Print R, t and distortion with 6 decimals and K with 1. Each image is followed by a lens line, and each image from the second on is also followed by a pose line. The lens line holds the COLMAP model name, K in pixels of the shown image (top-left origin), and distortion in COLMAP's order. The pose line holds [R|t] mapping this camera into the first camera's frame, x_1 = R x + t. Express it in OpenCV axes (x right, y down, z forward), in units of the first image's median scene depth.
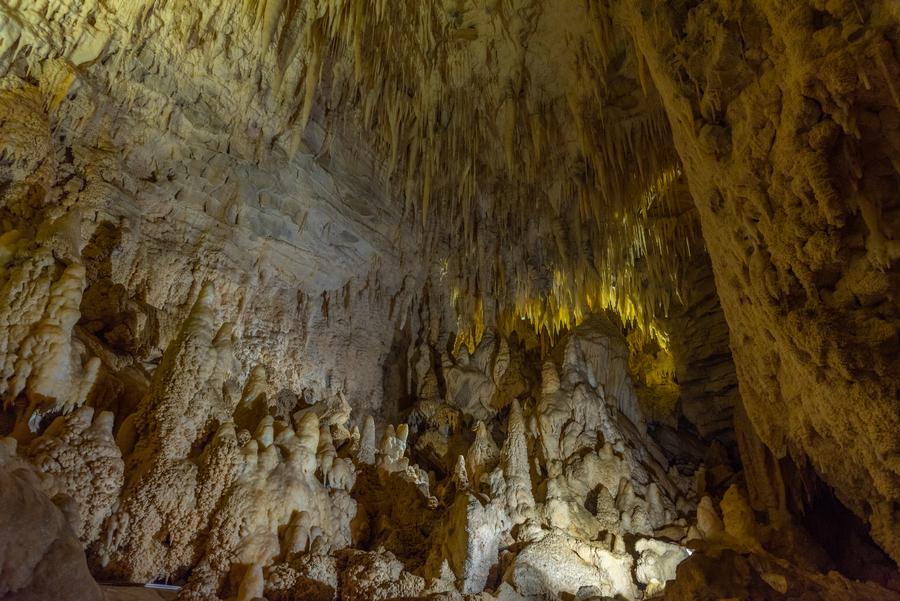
lens RADIAL K [[607.9, 0, 450.0], [0, 607.9, 300.5], [0, 0, 1]] dist [0.039014, -0.026861]
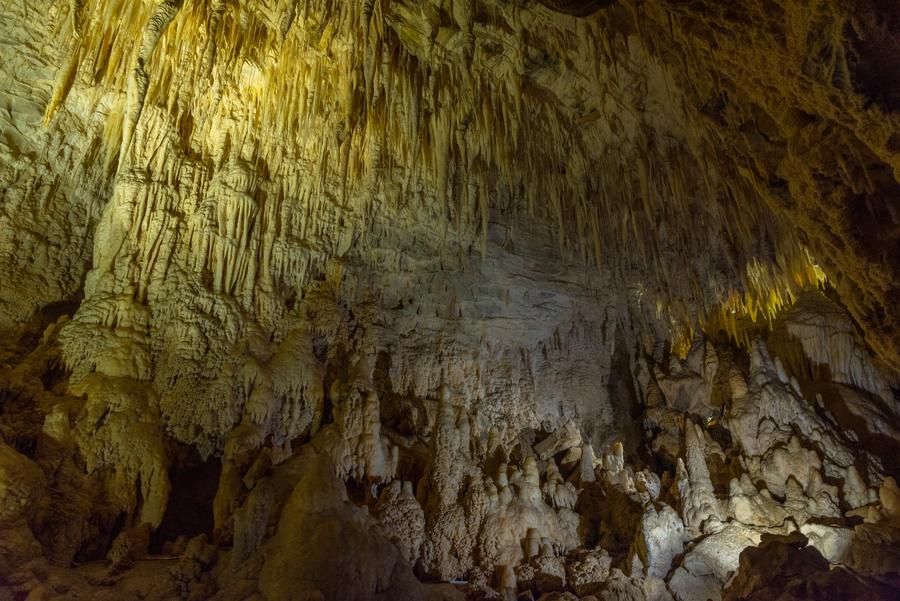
lens RADIAL K [[607.9, 0, 450.0], [0, 607.9, 300.5], [0, 0, 1]] dist [0.039014, -0.026861]
pose [[0.876449, -0.243593, -0.415330, 0.281472], [0.253630, 0.966779, -0.031800, -0.167729], [0.409278, -0.077469, 0.909115, -0.340989]]
